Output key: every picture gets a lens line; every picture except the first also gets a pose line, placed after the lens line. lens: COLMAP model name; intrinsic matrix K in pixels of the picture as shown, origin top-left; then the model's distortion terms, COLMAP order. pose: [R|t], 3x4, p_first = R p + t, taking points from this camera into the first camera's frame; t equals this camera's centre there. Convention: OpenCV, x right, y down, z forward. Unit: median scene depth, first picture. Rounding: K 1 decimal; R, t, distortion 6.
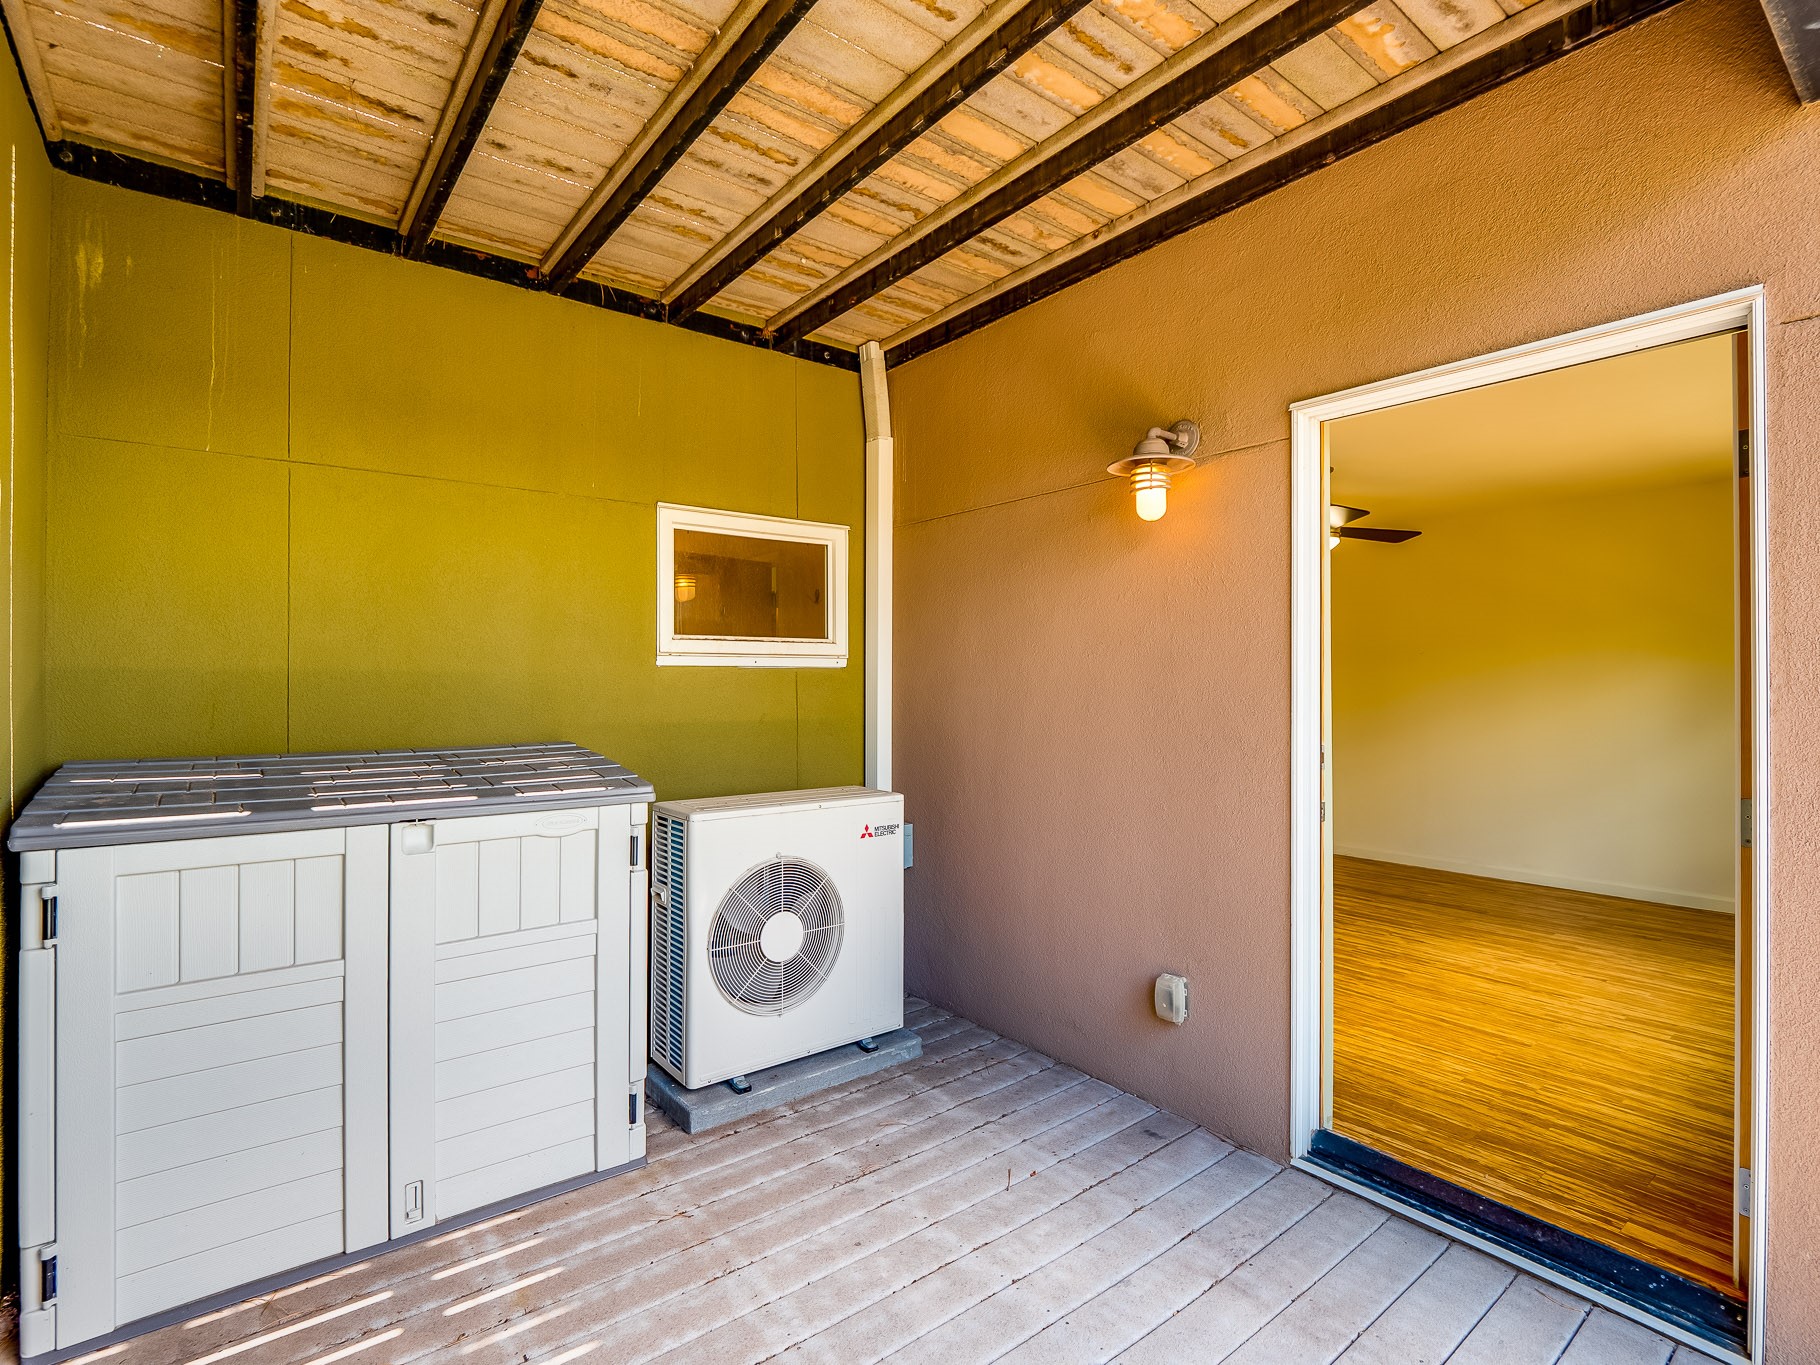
lens RADIAL K [[893.8, 0, 903.3], [0, 893.8, 669.9], [0, 0, 1]] dist [-0.014351, -0.001811]
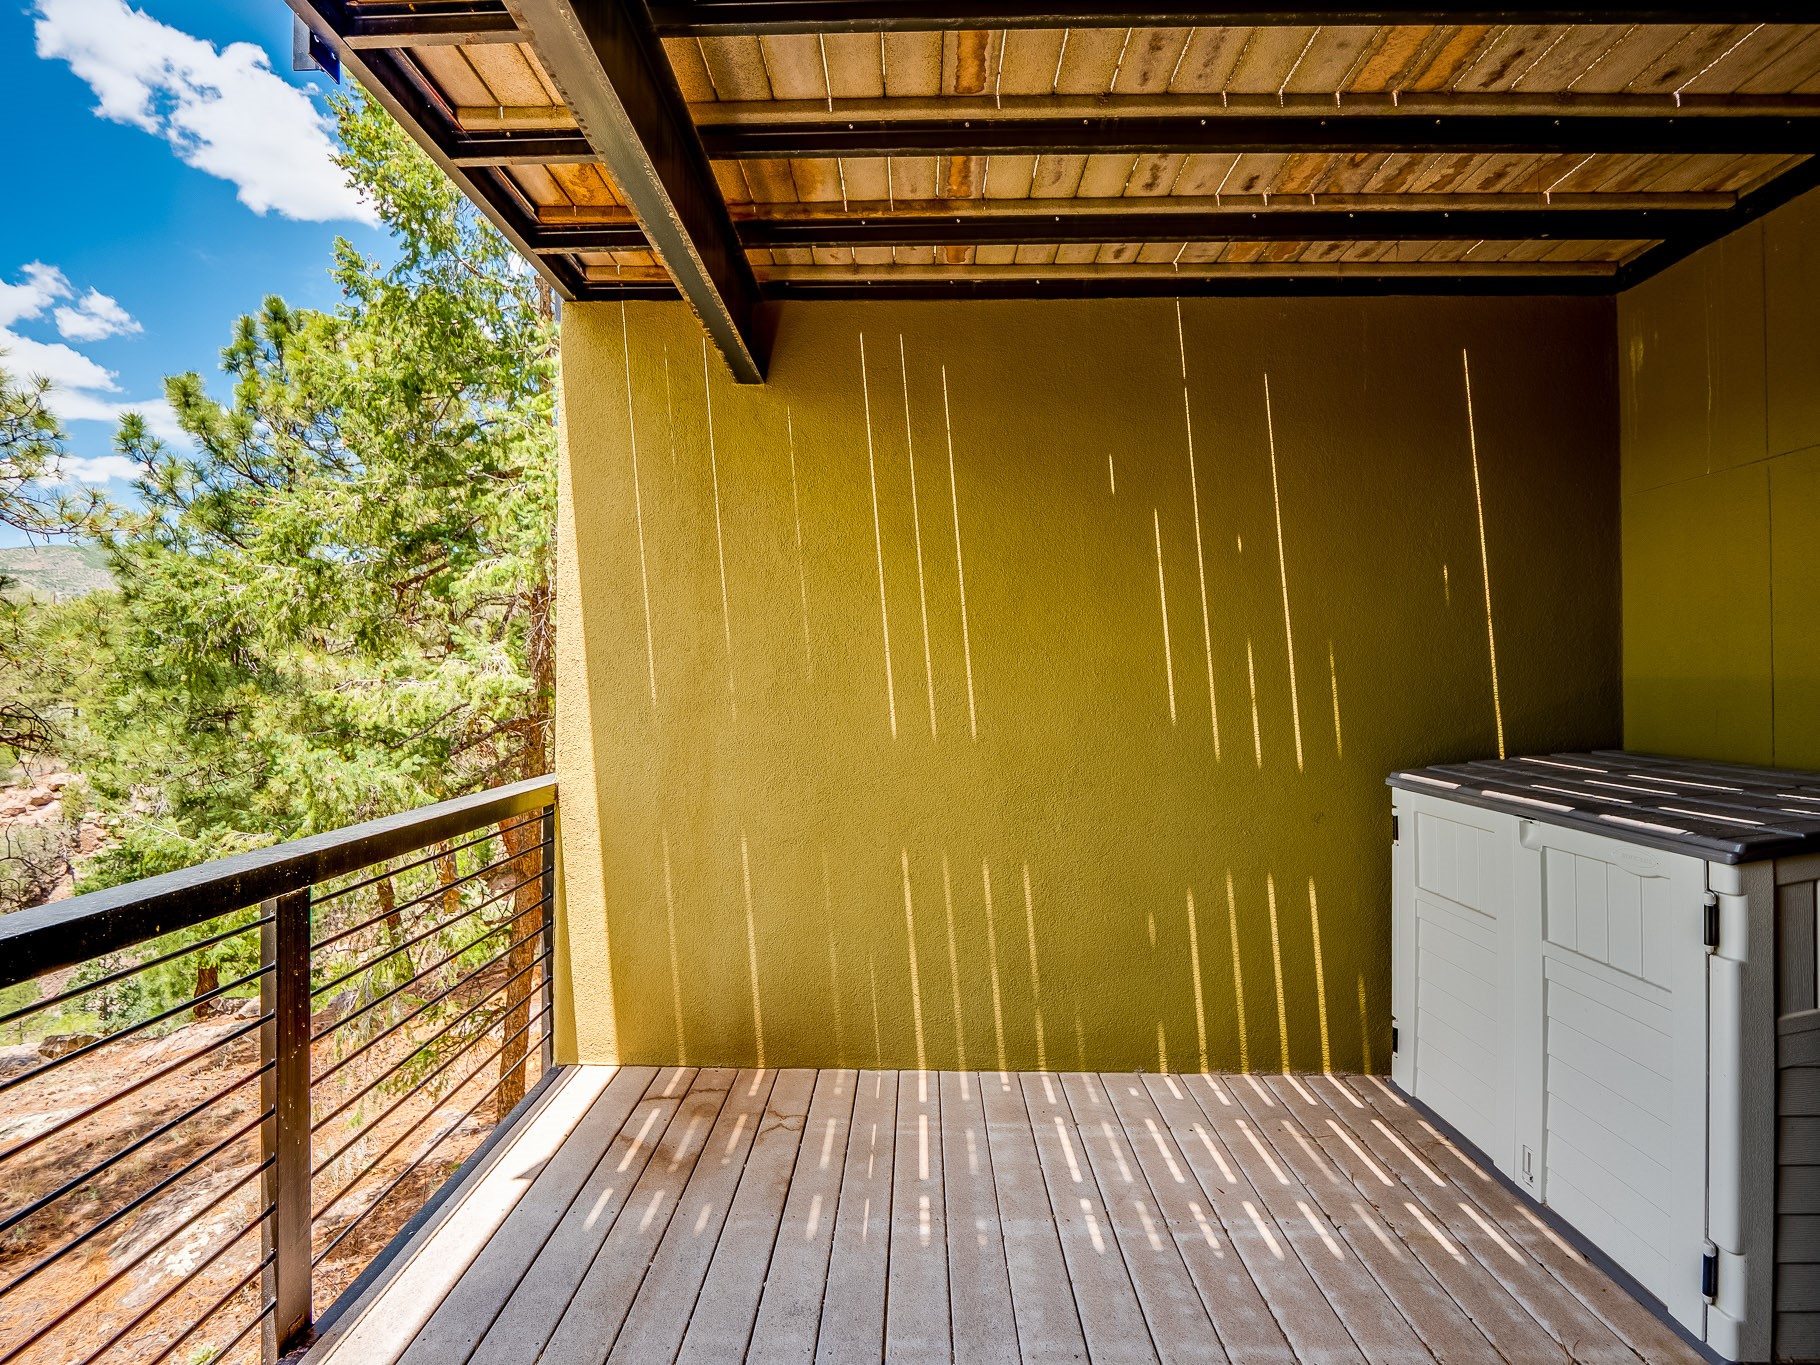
lens RADIAL K [[893.8, 0, 903.3], [0, 893.8, 669.9], [0, 0, 1]] dist [-0.014351, -0.001811]
pose [[-0.628464, -0.008199, -0.777796, 0.845344], [0.009117, 0.999798, -0.017906, 0.000571], [0.777785, -0.018344, -0.628262, 1.180733]]
